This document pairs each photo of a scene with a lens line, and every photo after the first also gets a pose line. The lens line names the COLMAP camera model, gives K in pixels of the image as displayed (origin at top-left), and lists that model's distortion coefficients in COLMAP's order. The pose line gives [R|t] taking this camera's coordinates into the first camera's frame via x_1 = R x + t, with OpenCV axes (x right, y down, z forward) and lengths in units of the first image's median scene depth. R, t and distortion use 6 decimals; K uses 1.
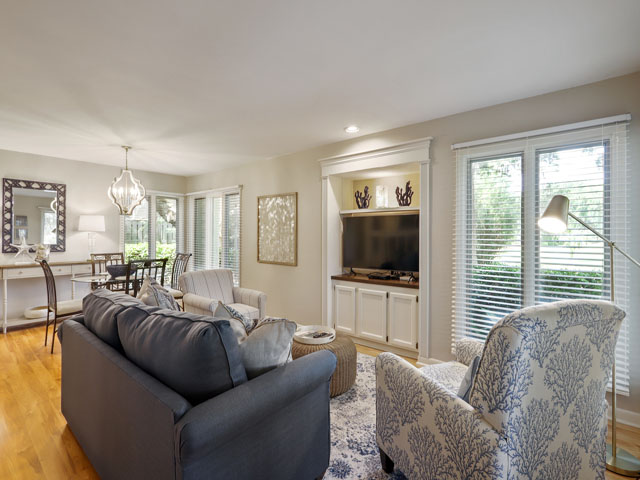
lens RADIAL K [[309.1, 0, 322.2], [0, 309.1, 237.5], [0, 0, 1]] dist [0.000363, 0.001031]
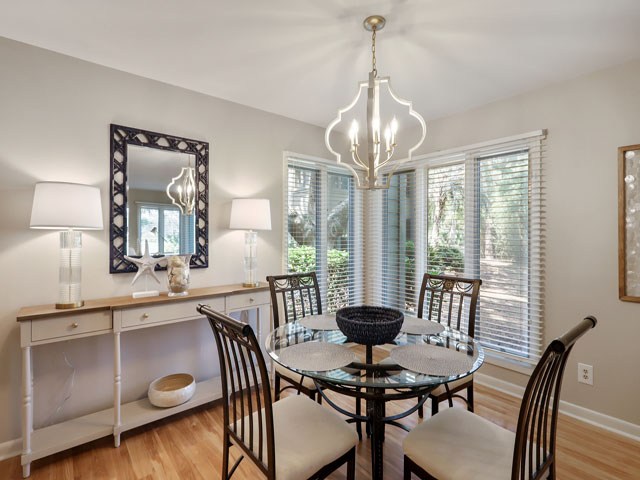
lens RADIAL K [[309.1, 0, 317.5], [0, 309.1, 240.0], [0, 0, 1]] dist [0.000363, 0.001031]
pose [[0.984447, 0.000625, -0.175680, -0.592986], [0.000480, 0.999980, 0.006252, -0.006515], [0.175681, -0.006239, 0.984427, 0.545829]]
